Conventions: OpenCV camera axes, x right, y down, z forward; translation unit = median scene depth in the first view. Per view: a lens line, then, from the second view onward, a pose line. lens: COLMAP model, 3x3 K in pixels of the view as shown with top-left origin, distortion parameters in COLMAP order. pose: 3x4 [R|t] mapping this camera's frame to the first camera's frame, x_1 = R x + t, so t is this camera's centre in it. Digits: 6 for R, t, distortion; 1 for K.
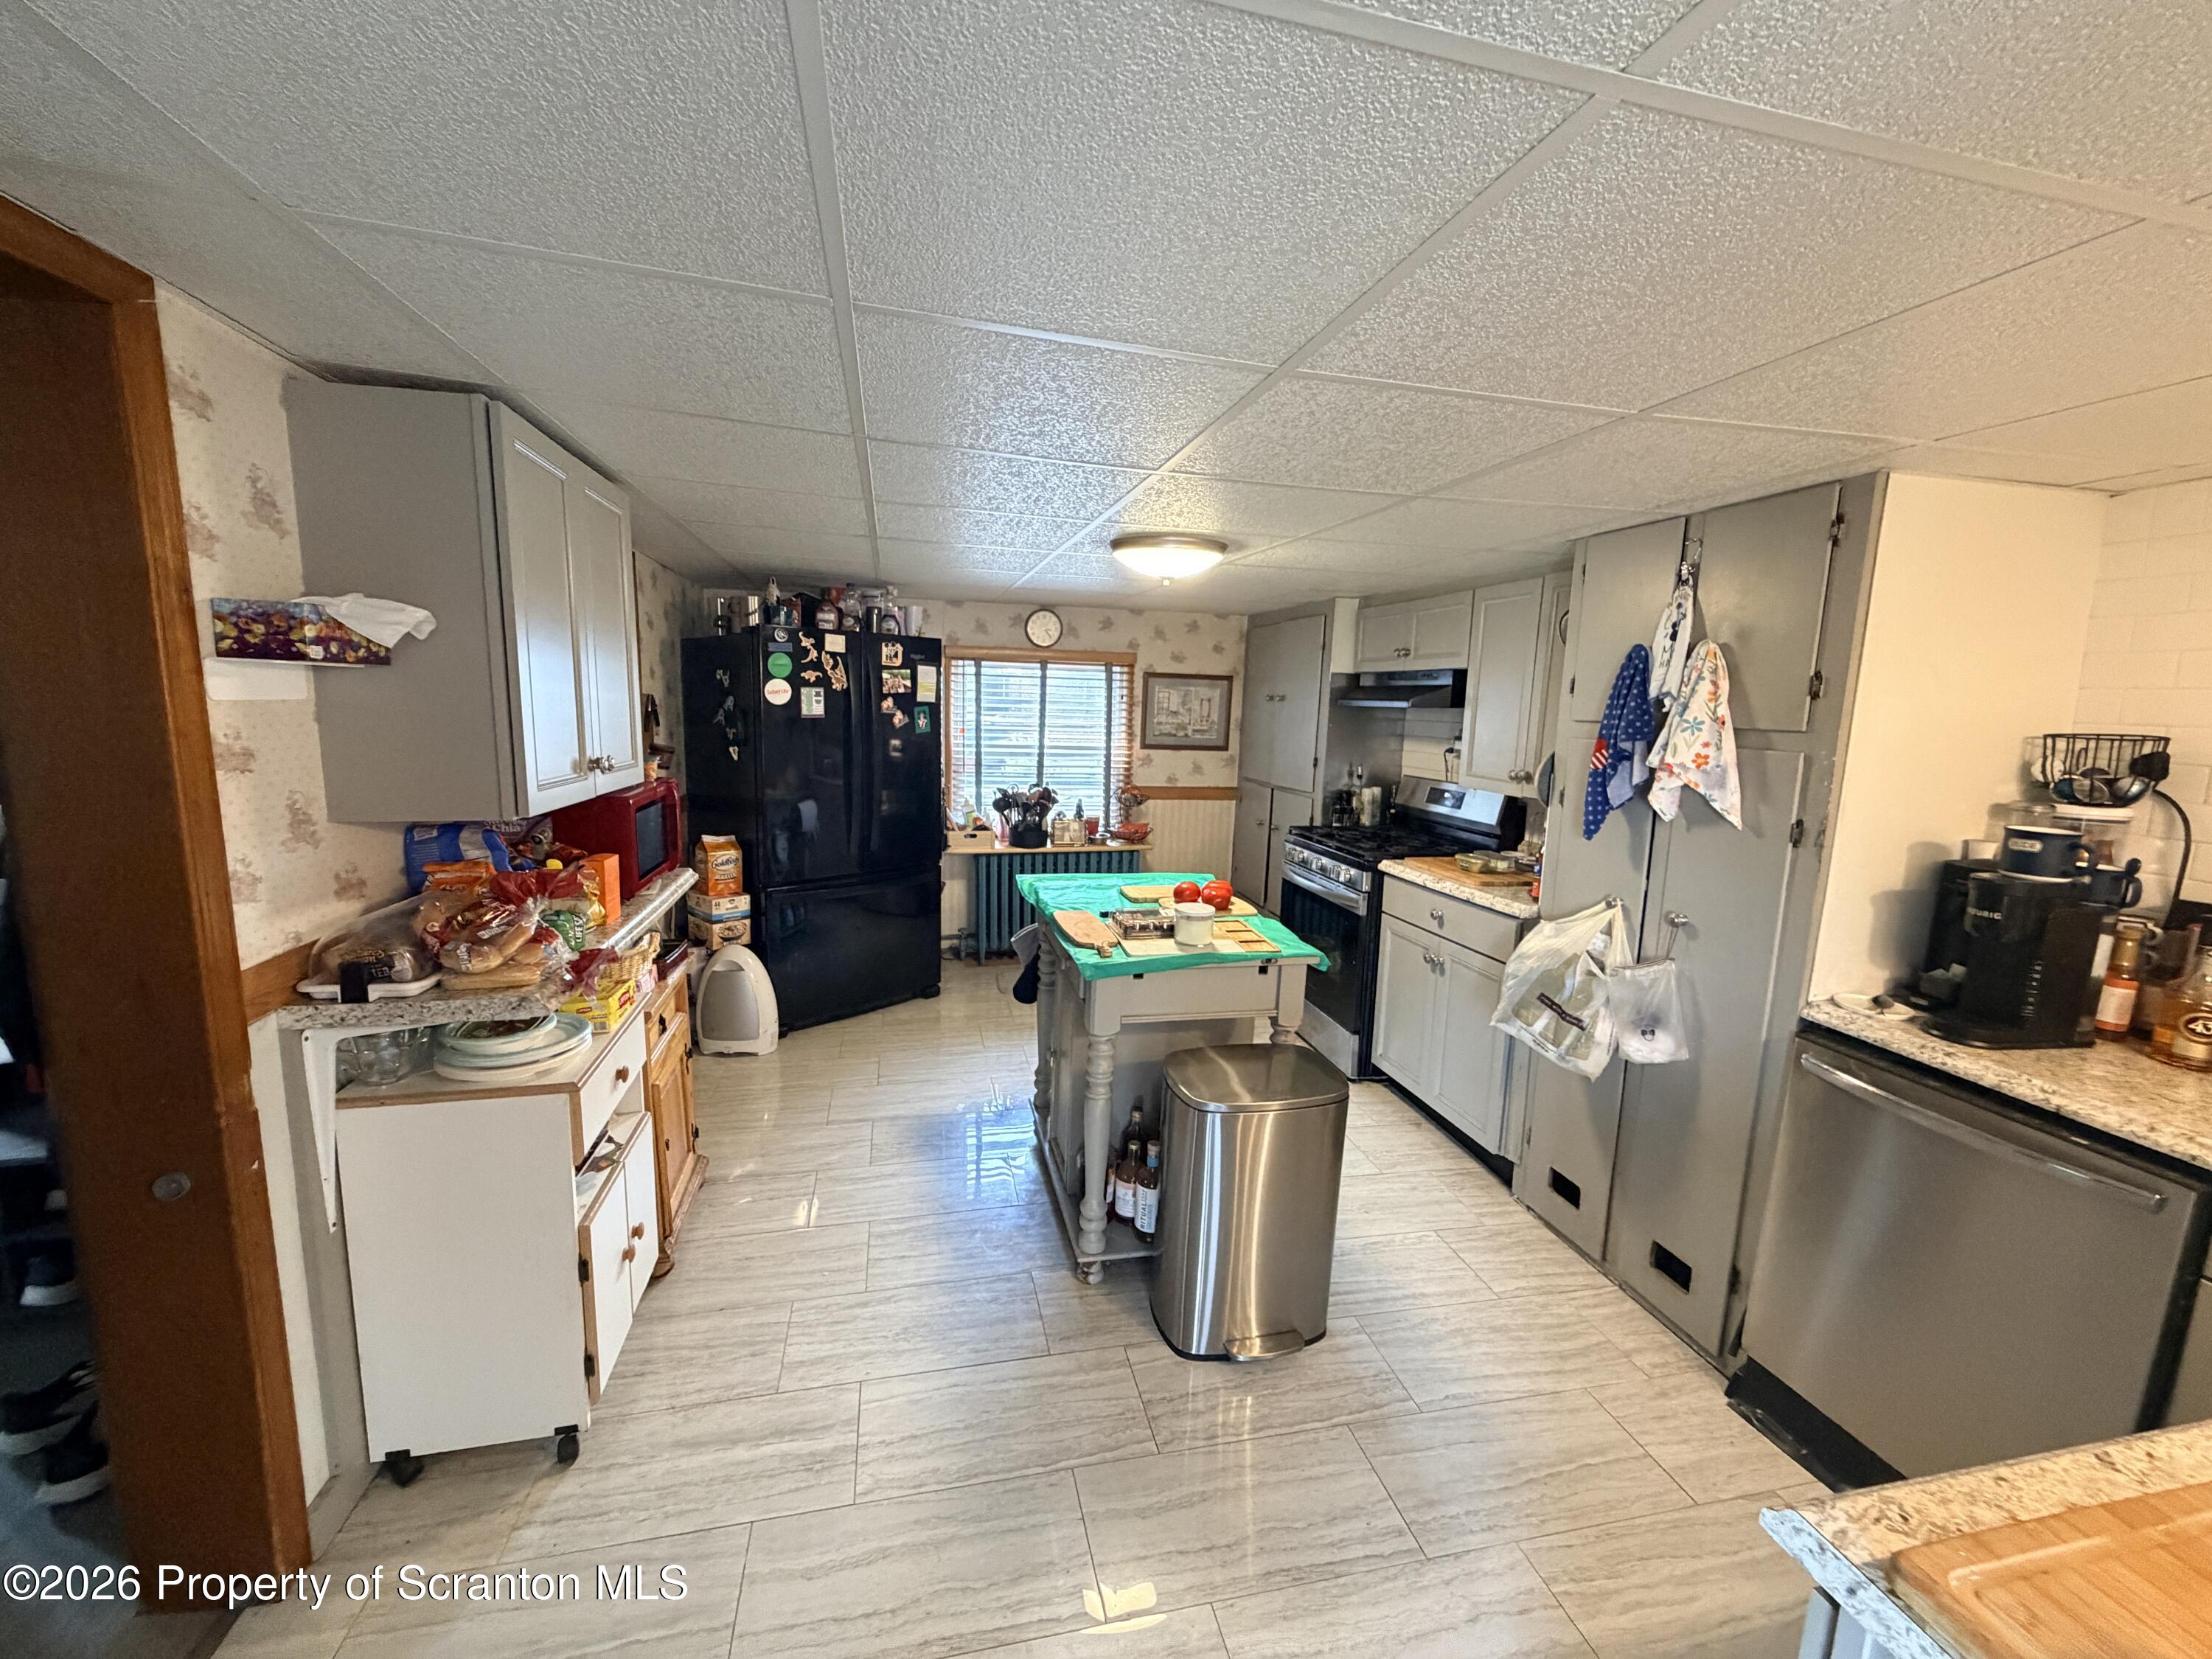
lens RADIAL K [[879.0, 0, 1098.5], [0, 879.0, 826.7], [0, 0, 1]] dist [-0.001453, -0.000243]
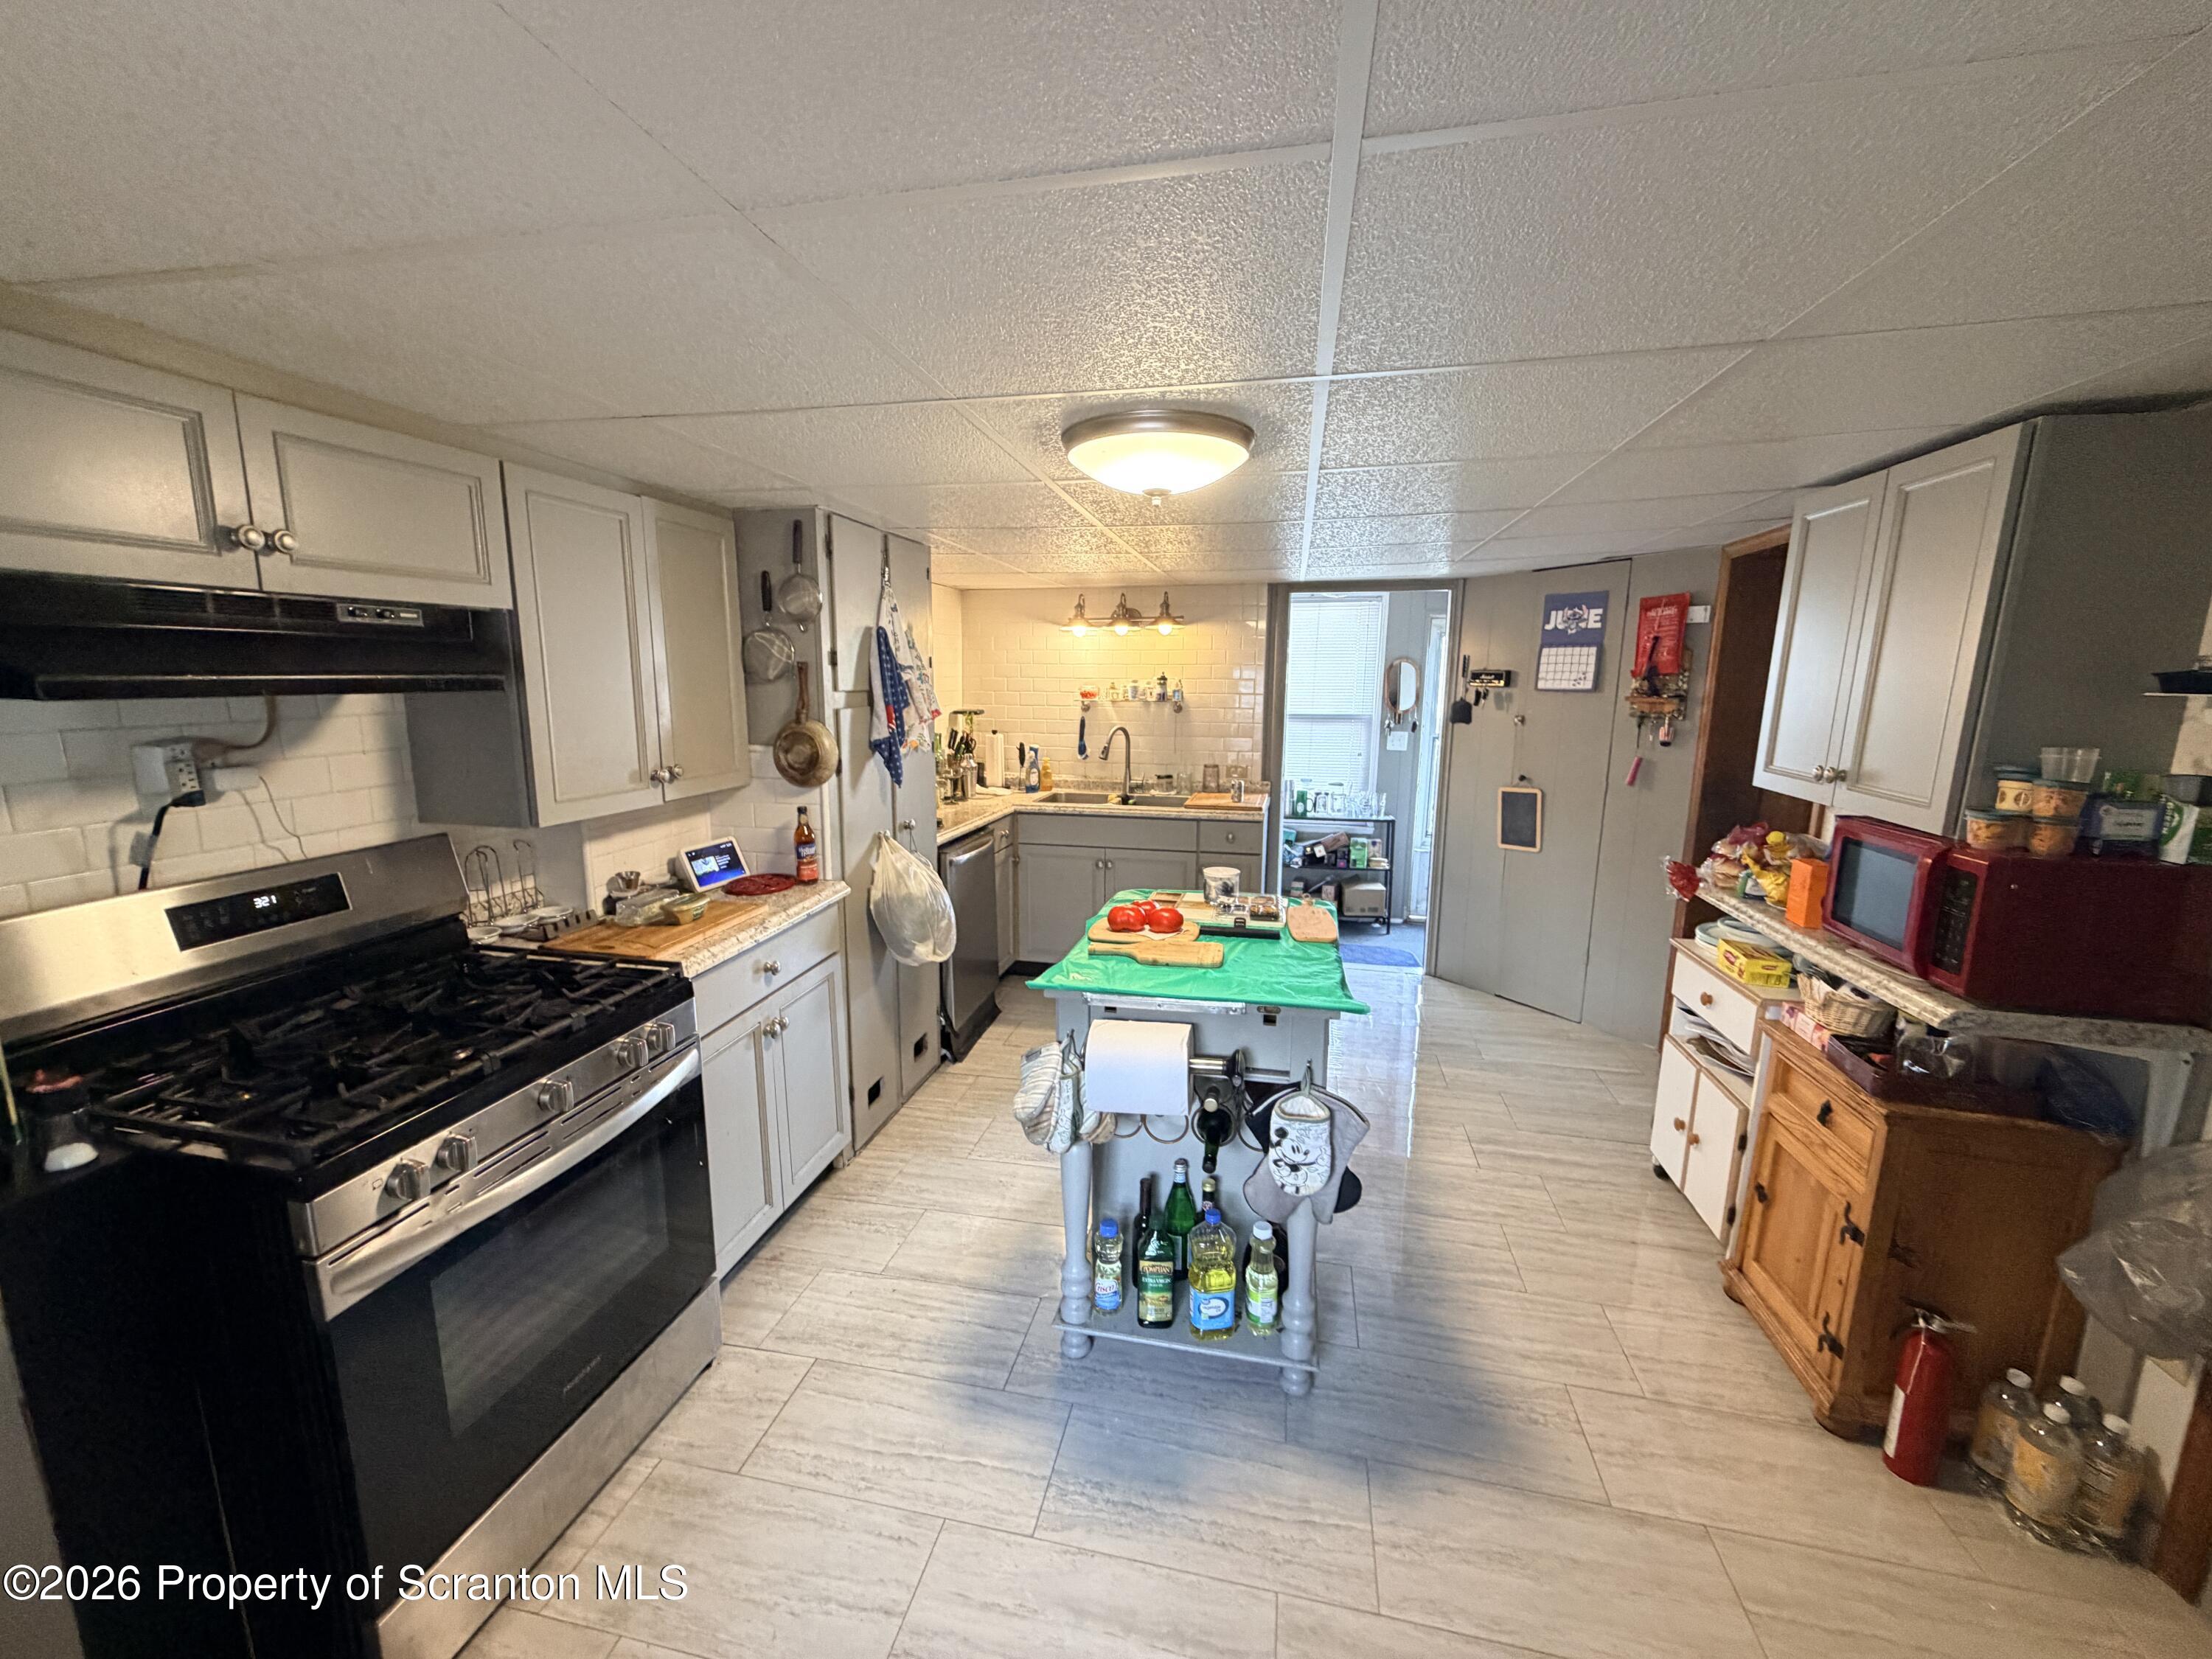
lens RADIAL K [[879.0, 0, 1098.5], [0, 879.0, 826.7], [0, 0, 1]] dist [-0.001453, -0.000243]
pose [[-0.904057, -0.111627, 0.412578, -0.203730], [0.025855, 0.949242, 0.313481, -0.318696], [-0.426630, 0.294072, -0.855283, 2.001323]]
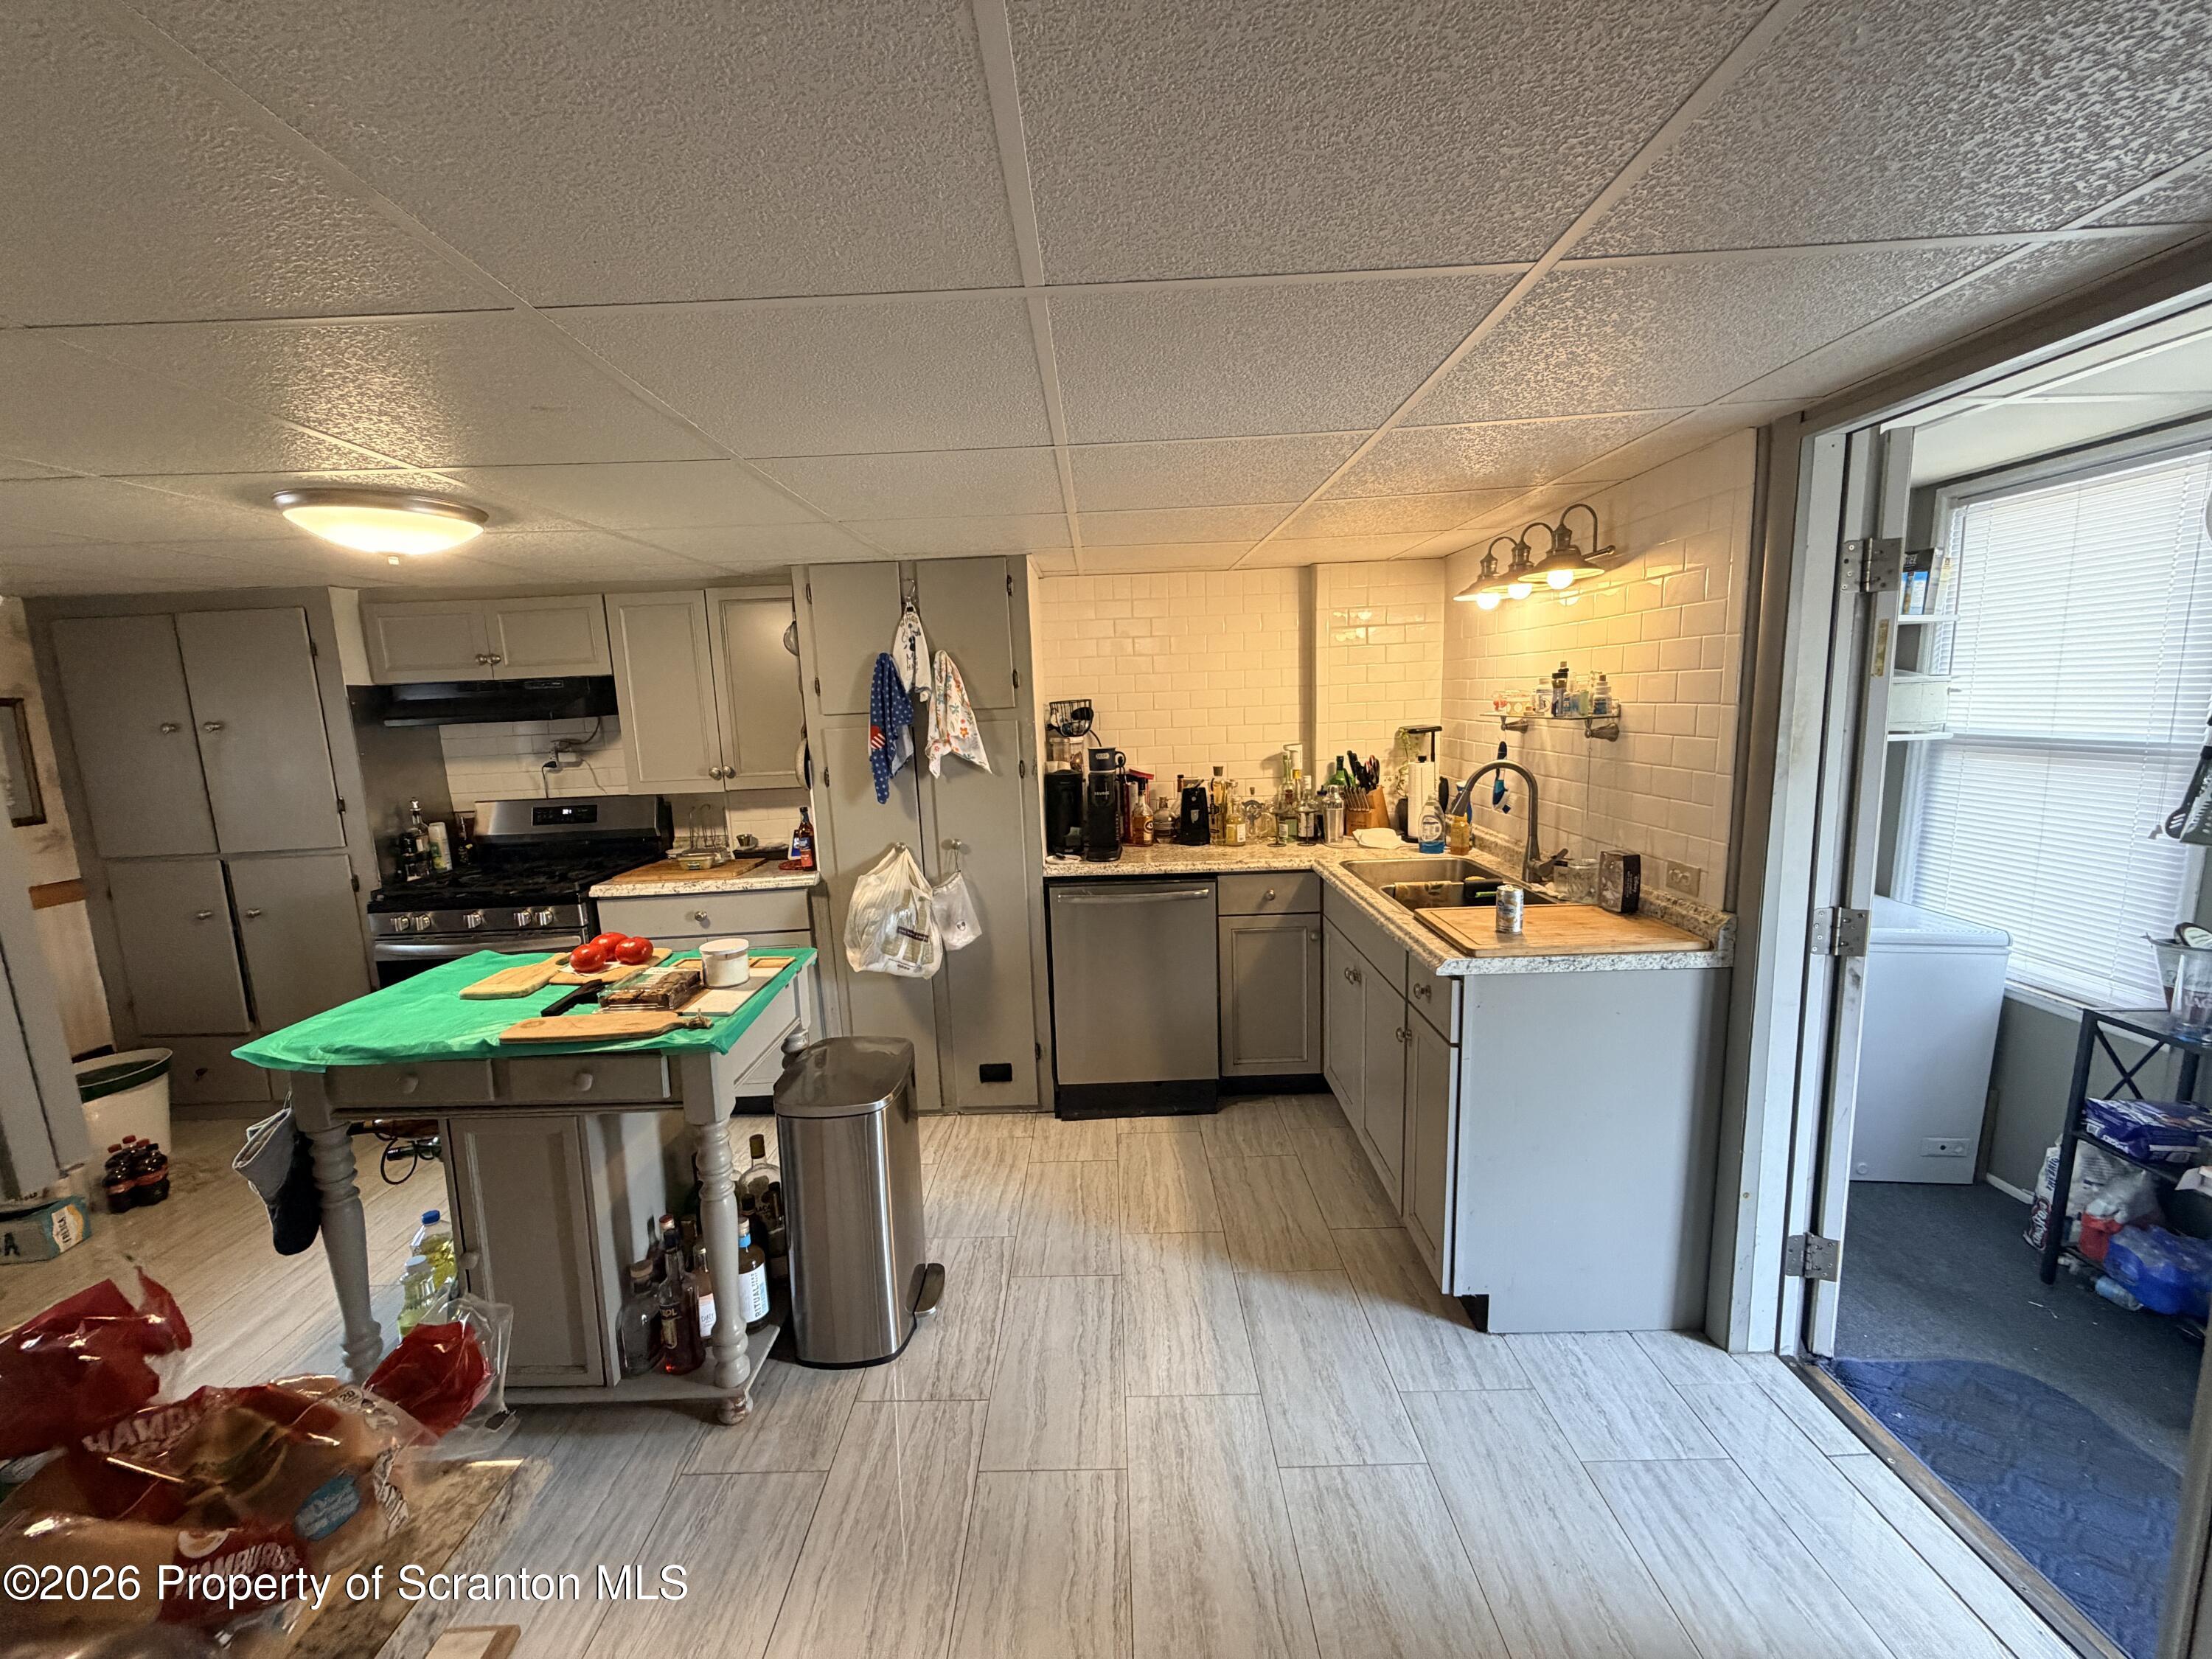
lens RADIAL K [[879.0, 0, 1098.5], [0, 879.0, 826.7], [0, 0, 1]] dist [-0.001453, -0.000243]
pose [[0.222607, -0.183198, 0.957541, -0.636343], [0.188841, 0.971686, 0.142003, -0.078942], [-0.956444, 0.149212, 0.250899, 0.390438]]
